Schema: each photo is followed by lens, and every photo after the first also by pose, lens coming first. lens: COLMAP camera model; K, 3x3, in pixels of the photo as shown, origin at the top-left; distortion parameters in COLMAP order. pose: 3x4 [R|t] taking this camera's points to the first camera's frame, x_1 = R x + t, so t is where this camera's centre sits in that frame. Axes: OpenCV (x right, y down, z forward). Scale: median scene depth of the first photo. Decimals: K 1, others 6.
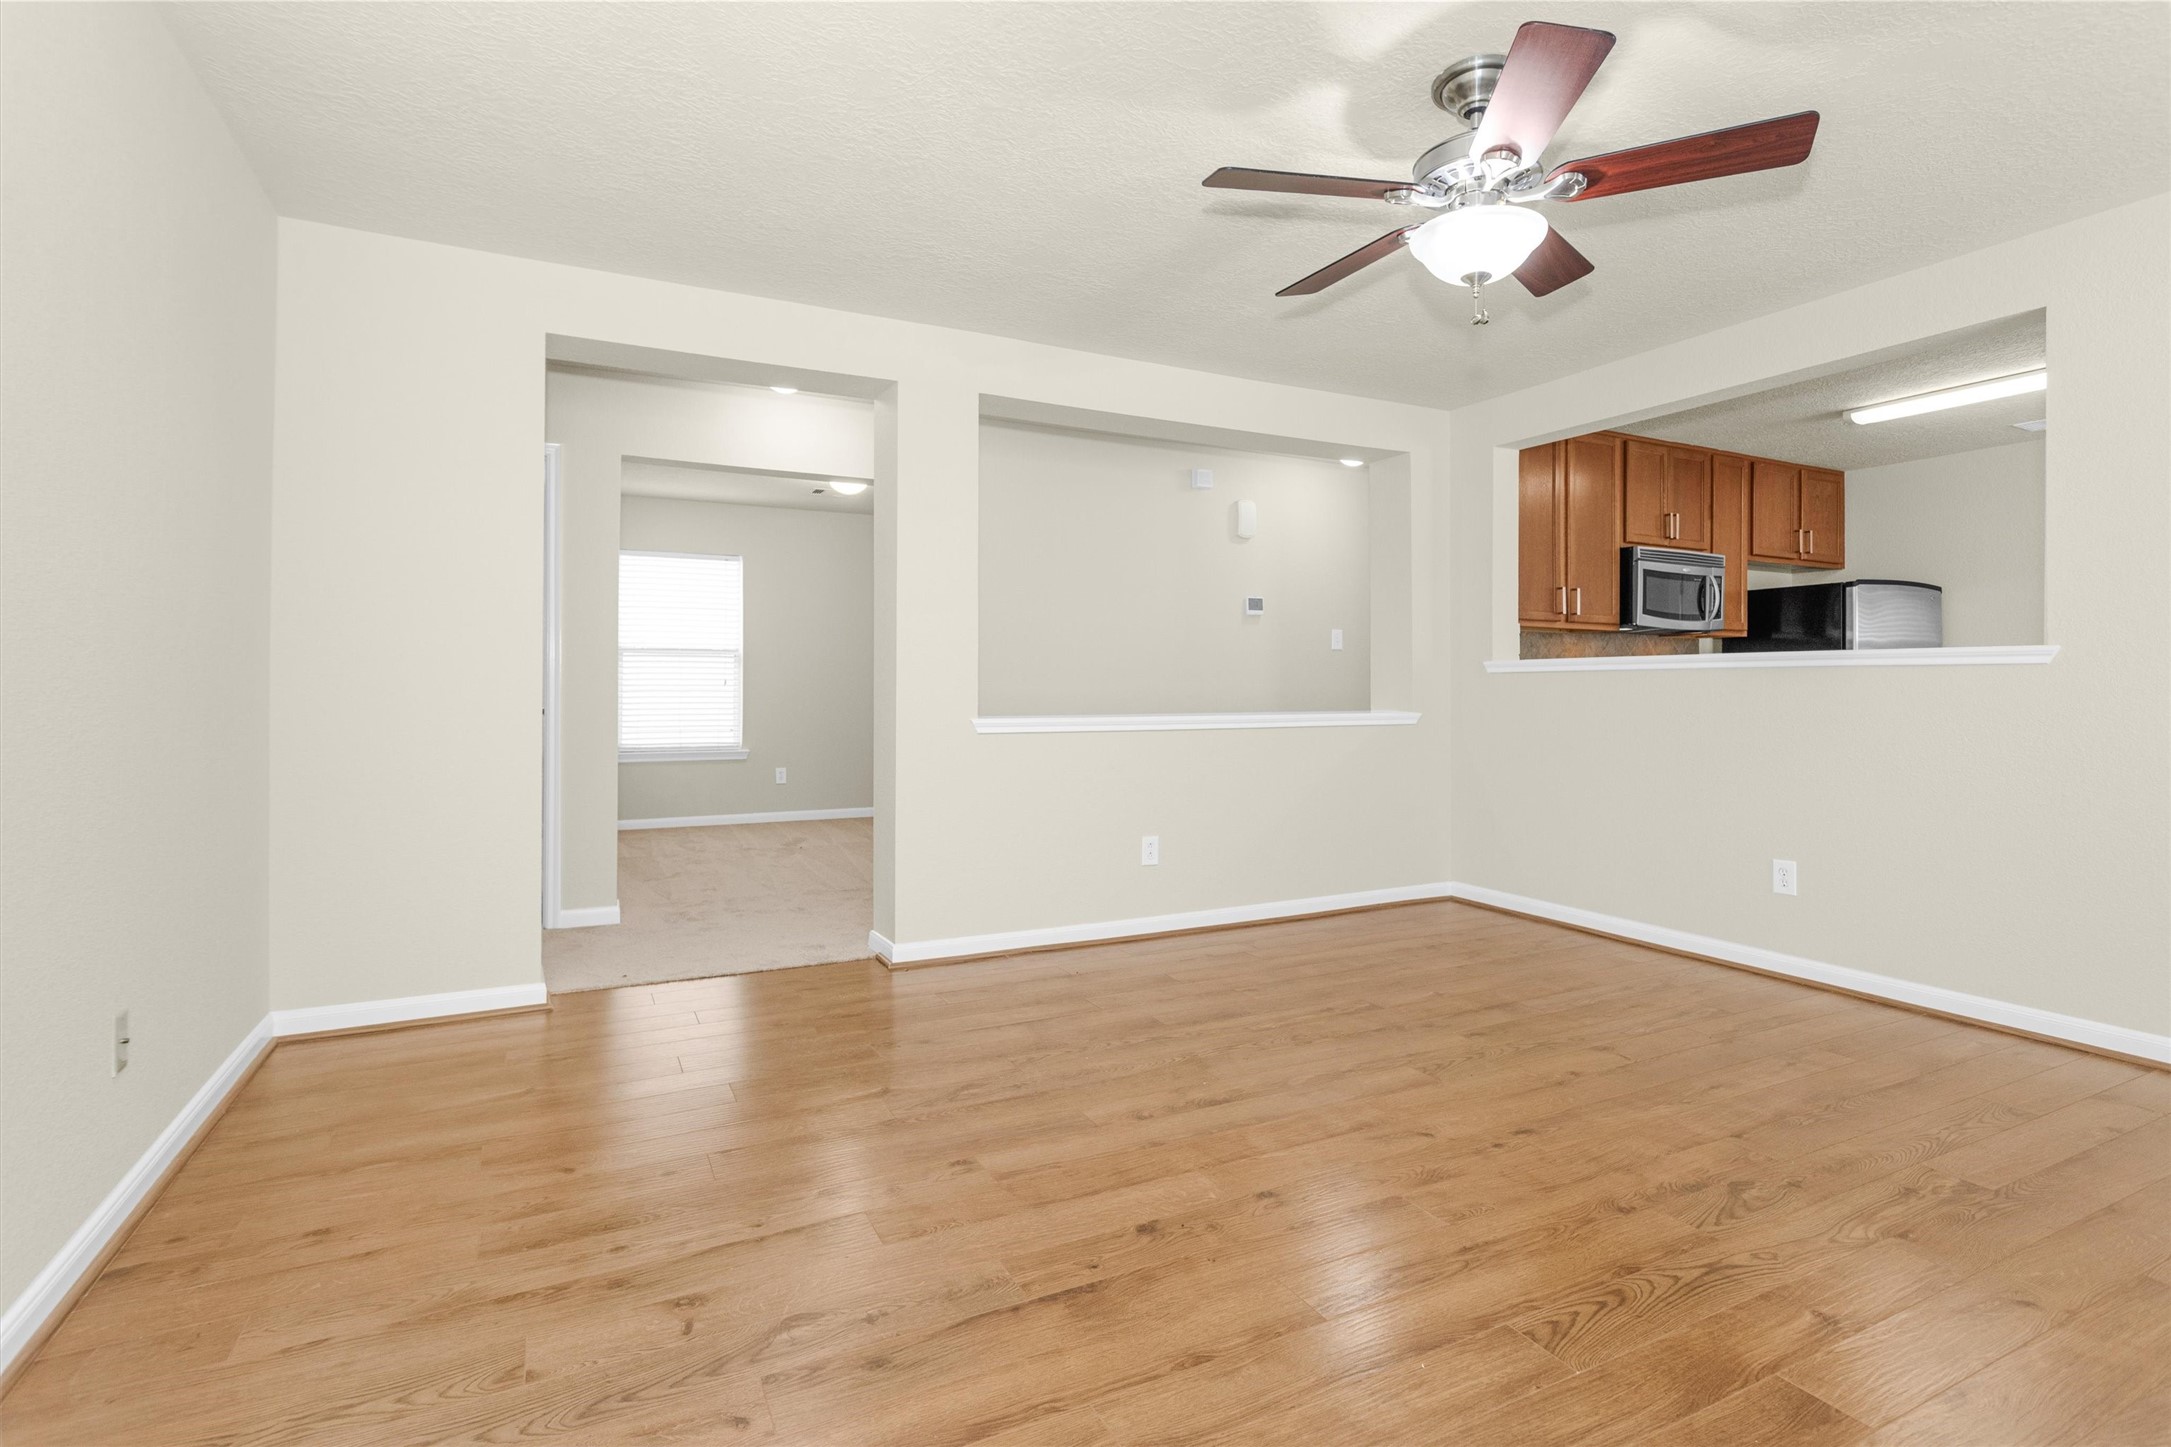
lens RADIAL K [[1029.0, 0, 1067.5], [0, 1029.0, 682.7], [0, 0, 1]] dist [-0.005335, 0.004292]
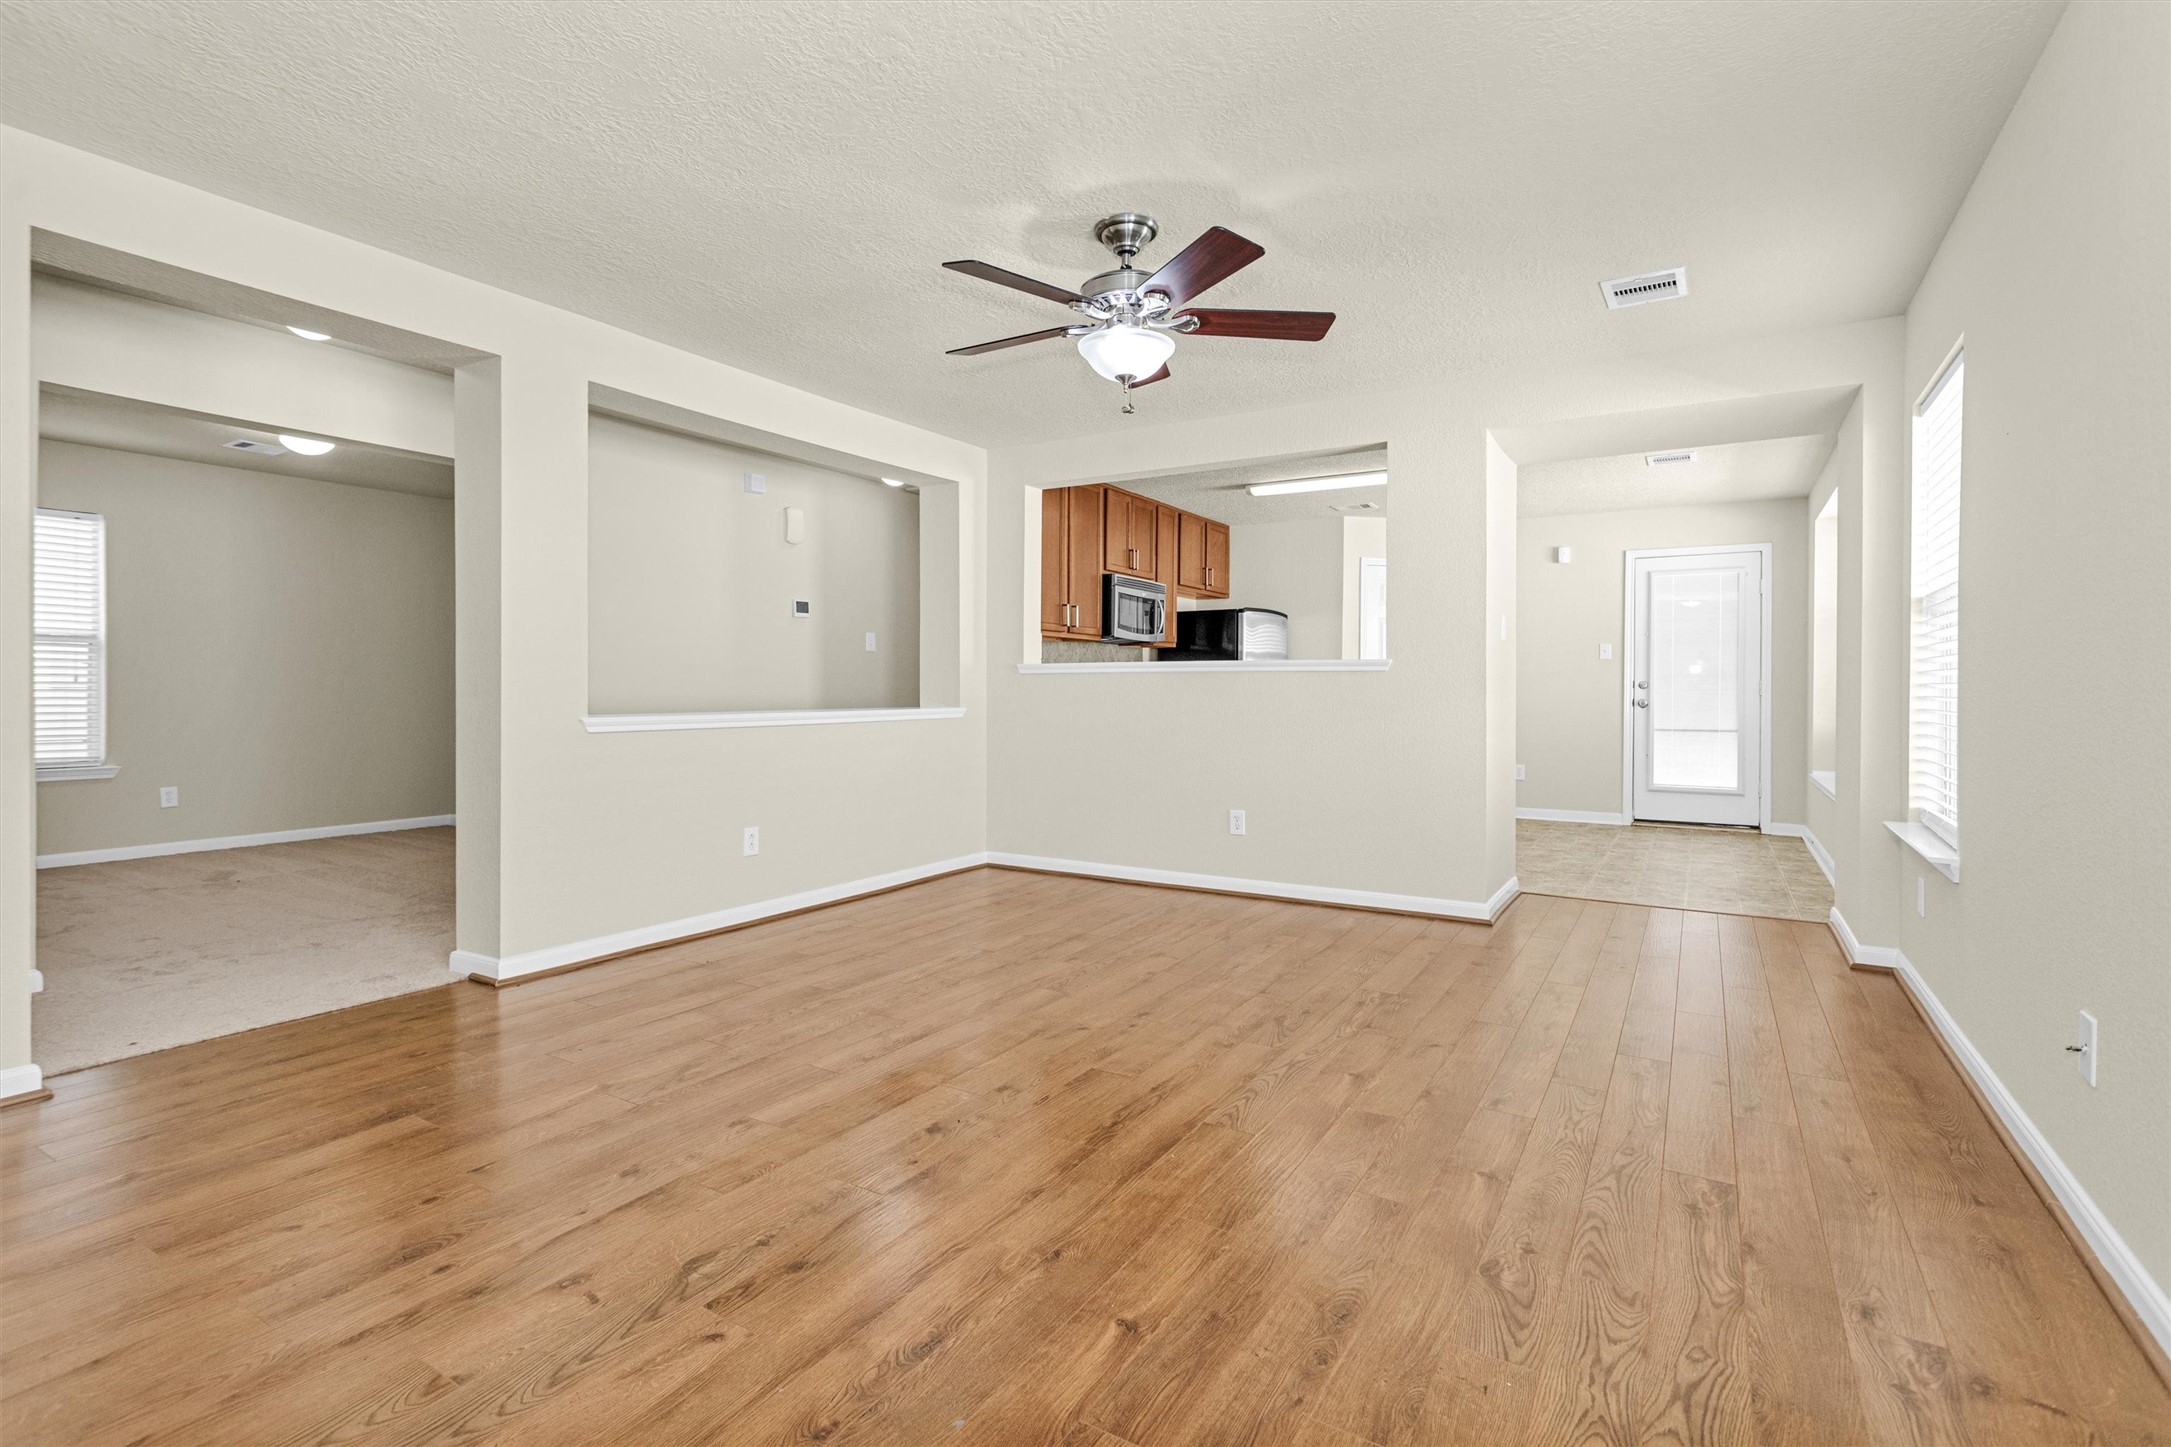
lens RADIAL K [[1029.0, 0, 1060.9], [0, 1029.0, 686.9], [0, 0, 1]] dist [-0.005335, 0.004292]
pose [[0.851894, 0.000360, 0.523714, -0.307473], [-0.002583, 0.999990, 0.003514, 0.002892], [-0.523708, -0.004346, 0.851887, -0.078730]]
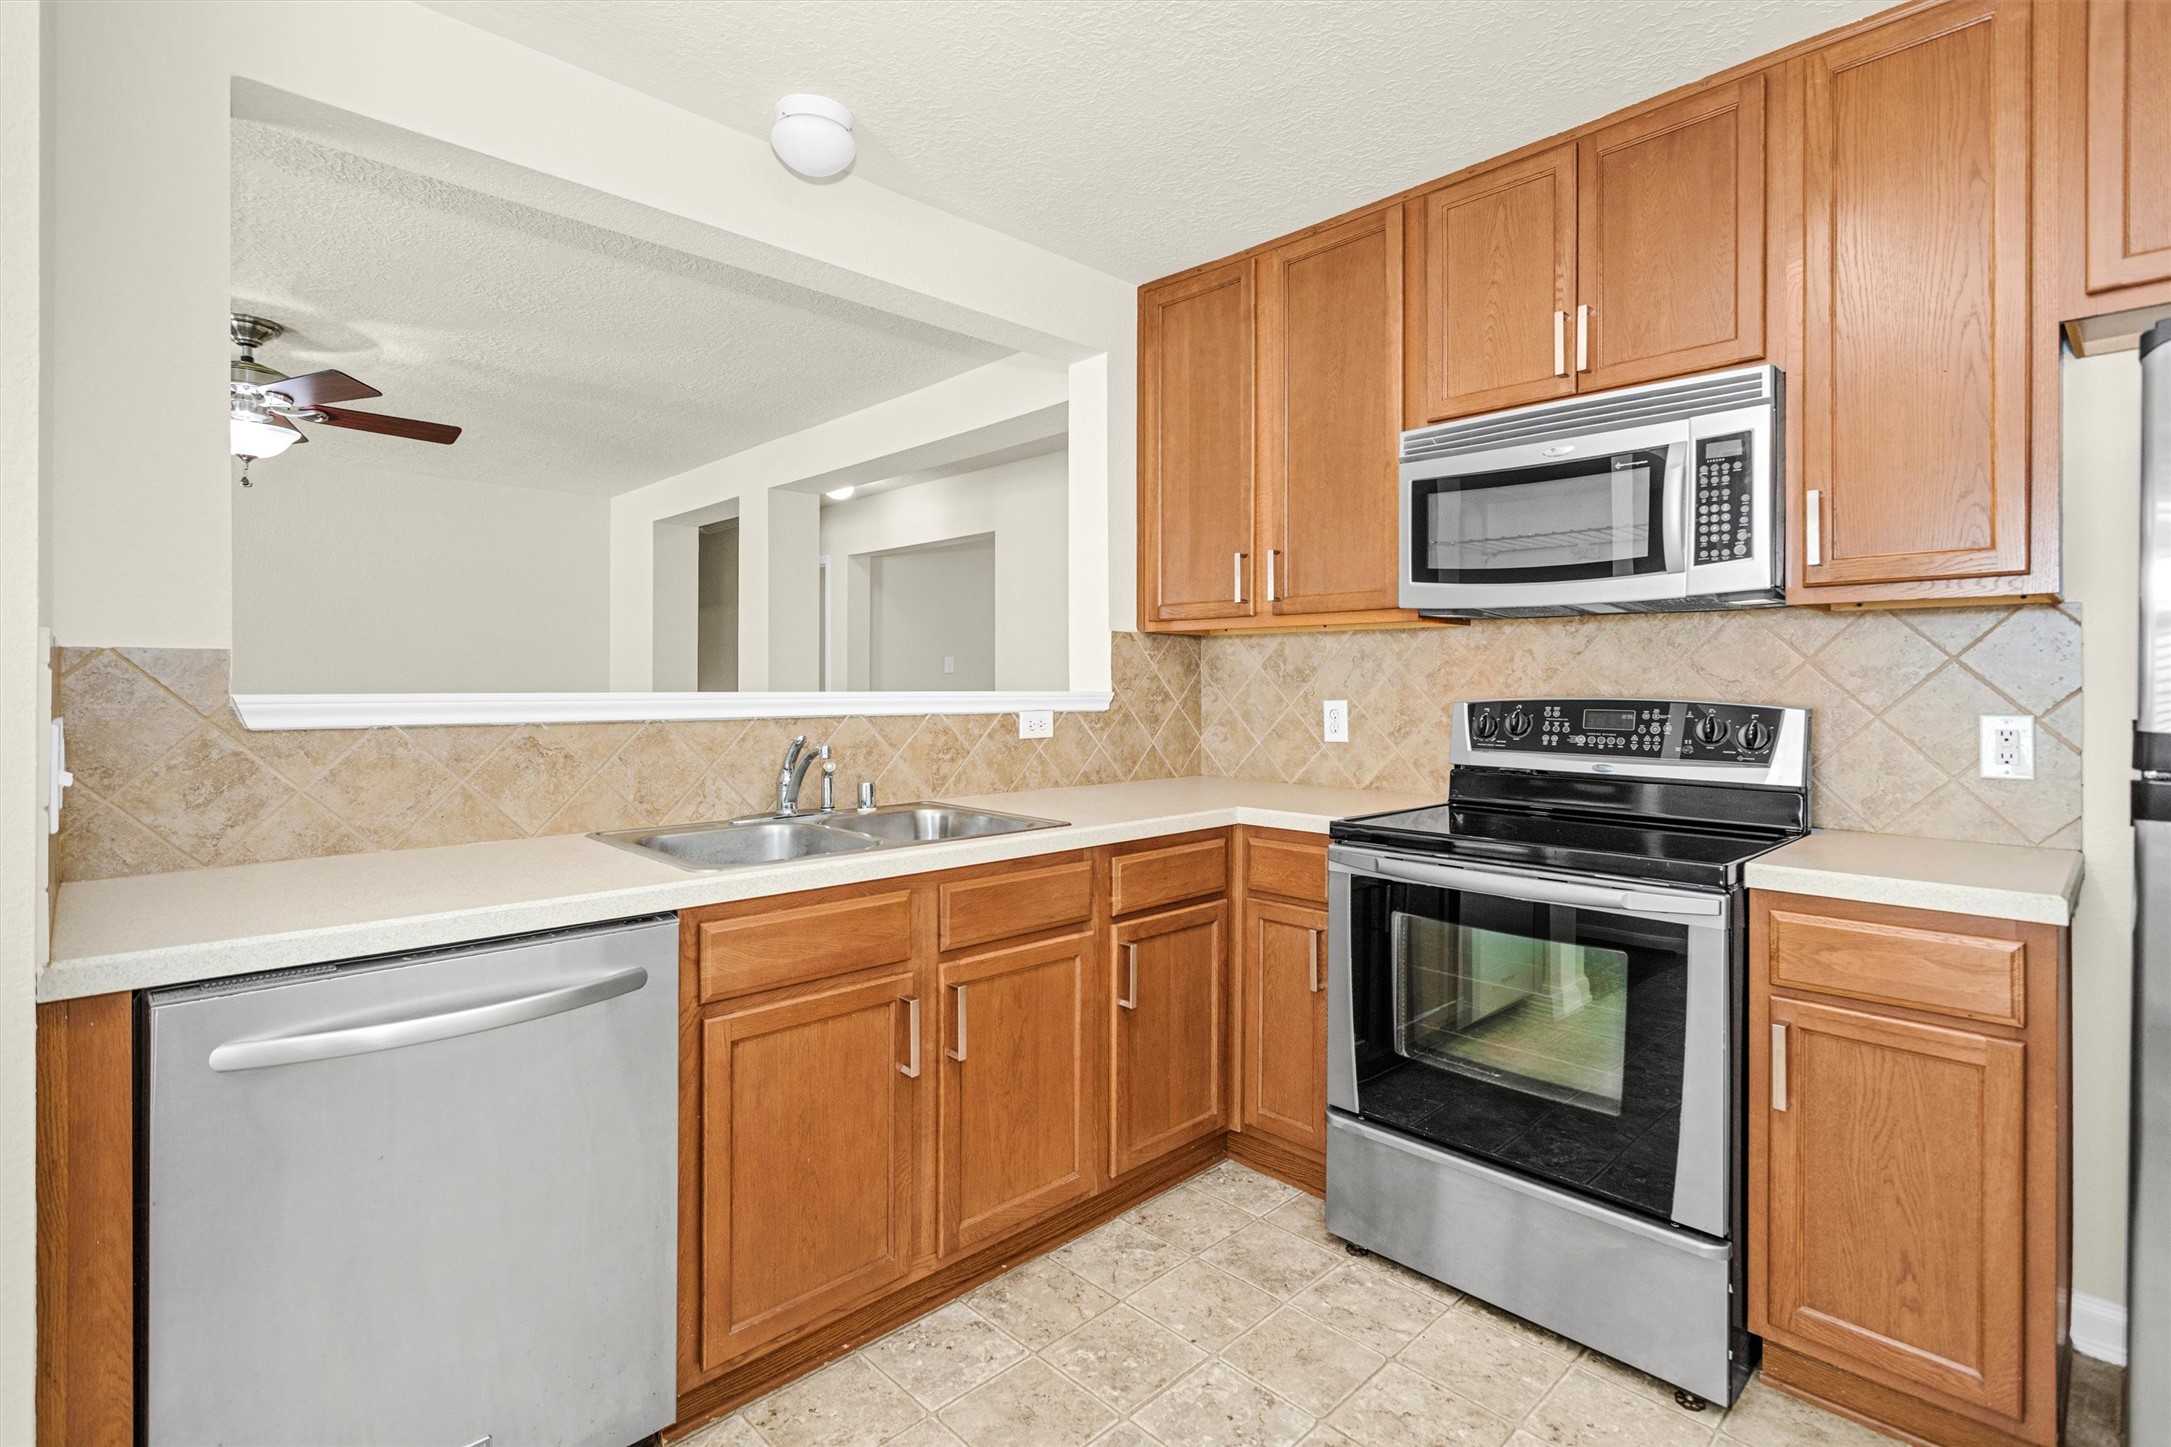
lens RADIAL K [[1029.0, 0, 1084.4], [0, 1029.0, 684.9], [0, 0, 1]] dist [-0.005335, 0.004292]
pose [[0.300482, -0.001970, -0.953785, 1.749305], [-0.000381, 0.999998, -0.002186, -0.040242], [0.953787, 0.001020, 0.300481, 1.366750]]
